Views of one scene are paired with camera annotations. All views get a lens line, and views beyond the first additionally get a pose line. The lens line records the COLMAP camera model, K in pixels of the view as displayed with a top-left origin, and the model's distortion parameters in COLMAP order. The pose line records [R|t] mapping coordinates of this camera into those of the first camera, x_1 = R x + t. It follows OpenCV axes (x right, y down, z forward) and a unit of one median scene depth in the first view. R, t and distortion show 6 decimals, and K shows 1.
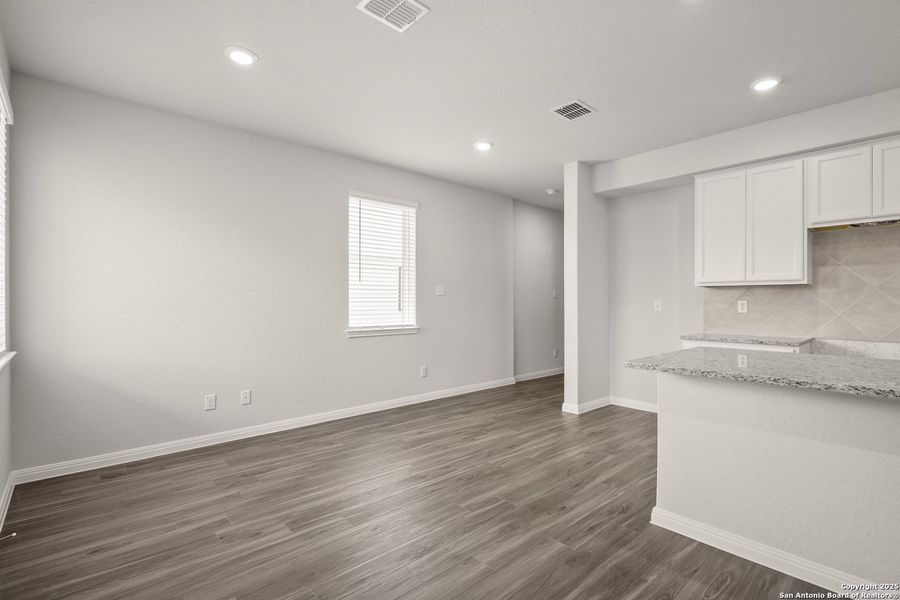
lens RADIAL K [[420.6, 0, 451.8], [0, 420.6, 302.6], [0, 0, 1]] dist [0.001199, 0.000011]
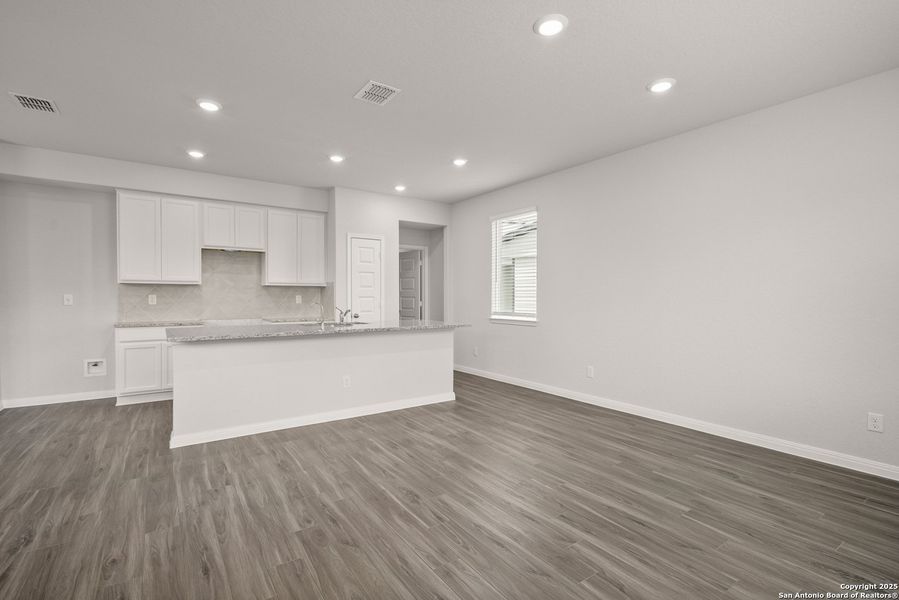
lens RADIAL K [[420.2, 0, 451.2], [0, 420.2, 302.6], [0, 0, 1]] dist [0.001199, 0.000011]
pose [[0.121499, -0.013326, 0.992502, -0.575902], [0.001158, 0.999911, 0.013284, 0.002863], [-0.992591, -0.000464, 0.121503, -0.090289]]
